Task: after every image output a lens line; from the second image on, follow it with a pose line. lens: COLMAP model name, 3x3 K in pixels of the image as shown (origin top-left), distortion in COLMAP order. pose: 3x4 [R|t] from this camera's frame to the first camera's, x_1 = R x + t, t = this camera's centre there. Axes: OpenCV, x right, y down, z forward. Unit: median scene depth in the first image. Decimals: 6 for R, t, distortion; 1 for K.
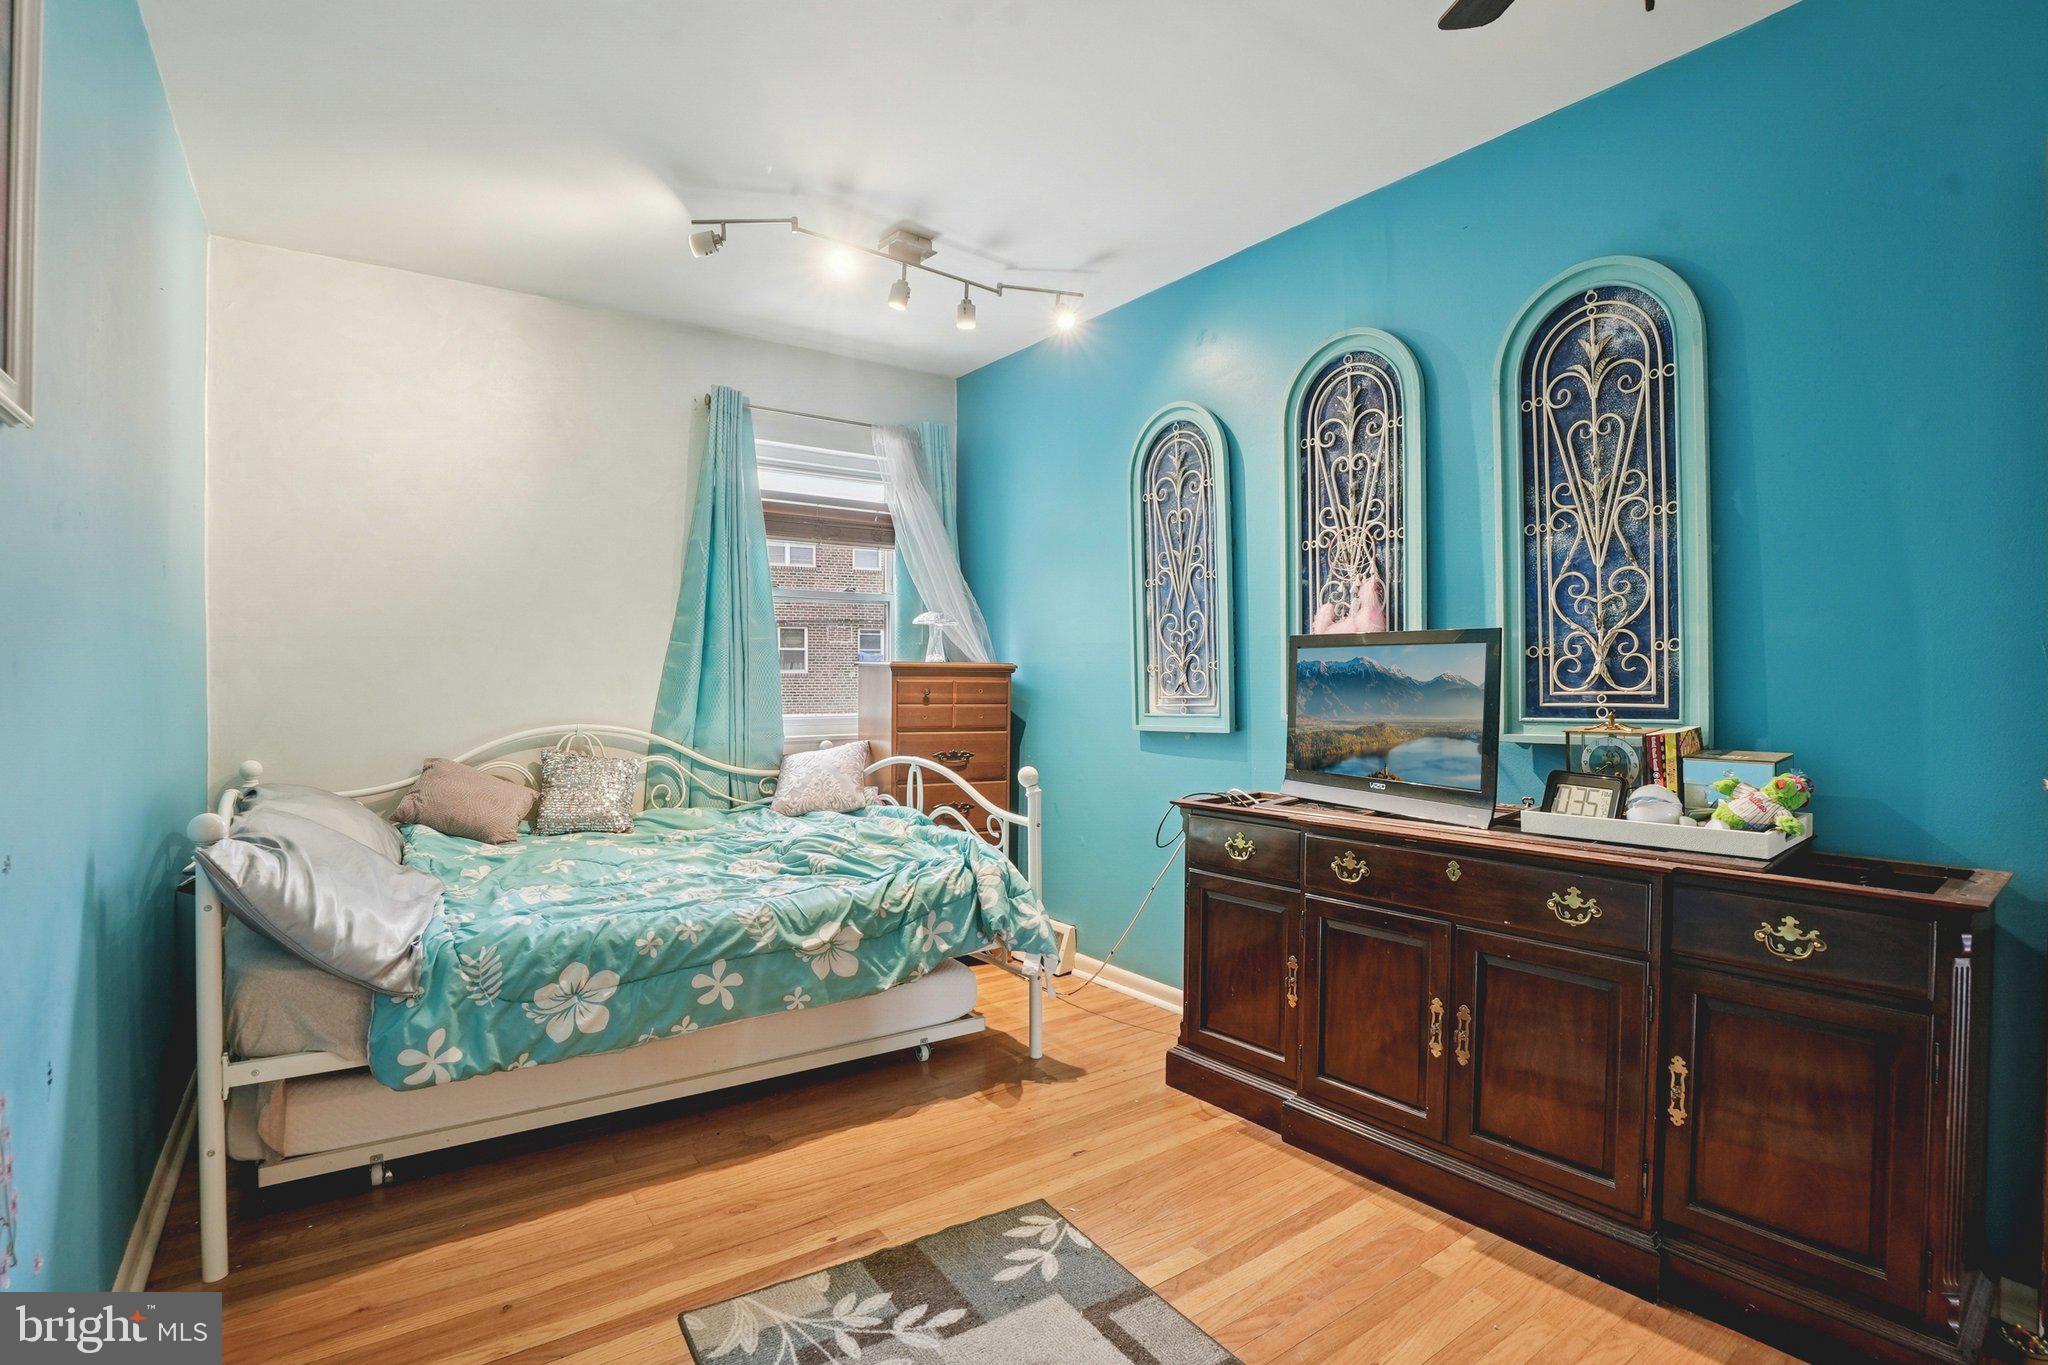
lens RADIAL K [[956.4, 0, 1033.8], [0, 956.4, 678.5], [0, 0, 1]] dist [-0.075543, 0.019811]
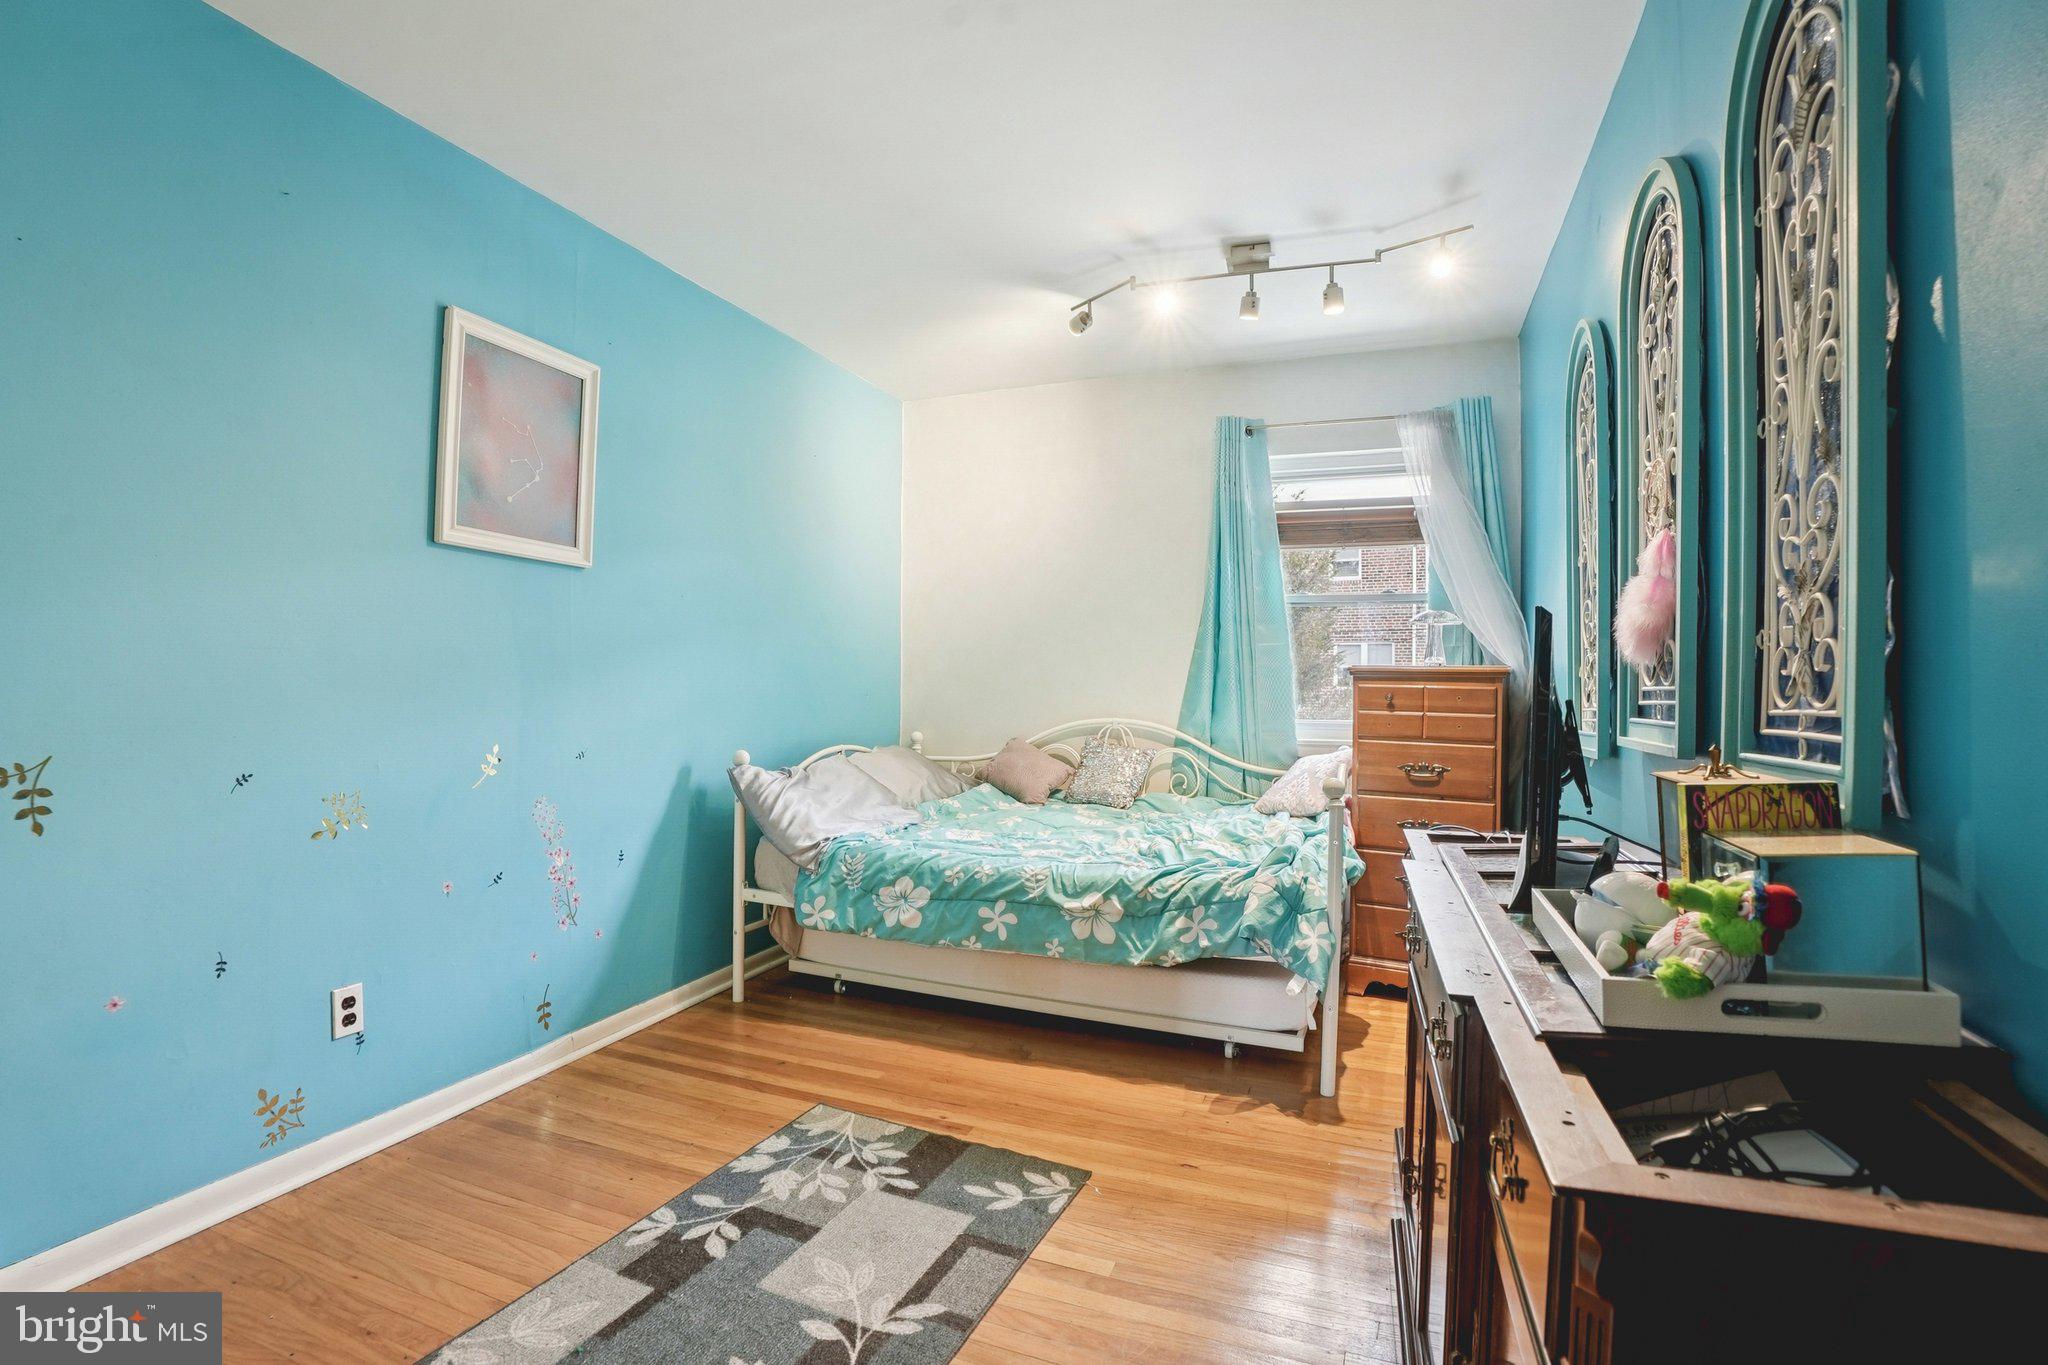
lens RADIAL K [[956.4, 0, 984.4], [0, 956.4, 675.7], [0, 0, 1]] dist [-0.075543, 0.019811]
pose [[0.524917, -0.000636, -0.851153, 0.737310], [-0.006905, 0.999964, -0.005006, -0.000089], [0.851125, 0.008505, 0.524894, 0.289552]]
